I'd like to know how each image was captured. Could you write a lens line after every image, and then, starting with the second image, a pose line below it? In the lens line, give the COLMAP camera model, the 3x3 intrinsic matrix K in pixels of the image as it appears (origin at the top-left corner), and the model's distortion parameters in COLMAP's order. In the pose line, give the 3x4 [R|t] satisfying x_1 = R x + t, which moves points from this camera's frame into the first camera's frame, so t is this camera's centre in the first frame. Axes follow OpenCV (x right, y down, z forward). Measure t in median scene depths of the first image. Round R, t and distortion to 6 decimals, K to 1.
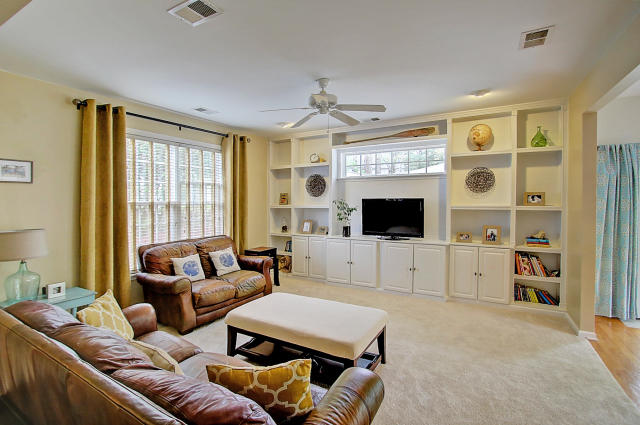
lens RADIAL K [[294.7, 0, 324.0], [0, 294.7, 209.2], [0, 0, 1]] dist [-0.009134, 0.000190]
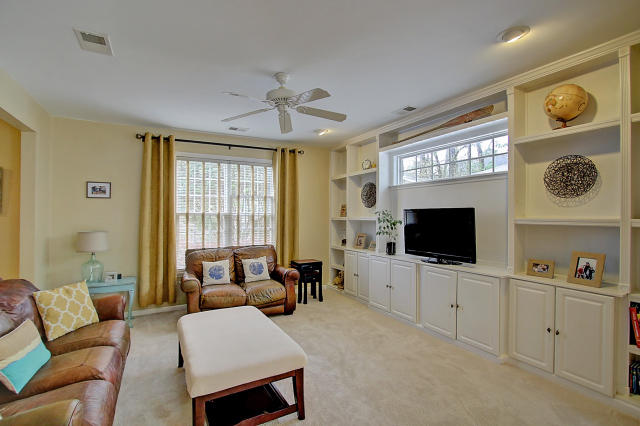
lens RADIAL K [[294.7, 0, 316.2], [0, 294.7, 216.5], [0, 0, 1]] dist [-0.009134, 0.000190]
pose [[0.858383, 0.006449, -0.512969, 0.334007], [-0.017859, 0.999691, -0.017317, 0.002779], [0.512699, 0.024026, 0.858232, 0.180690]]
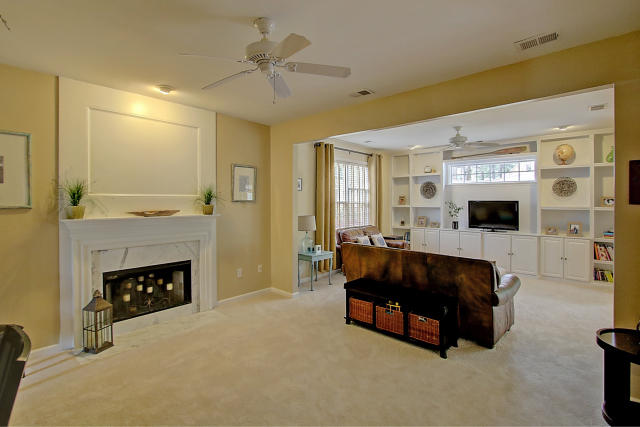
lens RADIAL K [[331.5, 0, 316.1], [0, 331.5, 197.4], [0, 0, 1]] dist [-0.031837, 0.002293]
pose [[0.987821, 0.008444, -0.155365, -0.347583], [-0.014687, 0.999128, -0.039085, 0.020319], [0.154900, 0.040890, 0.987084, -0.620945]]
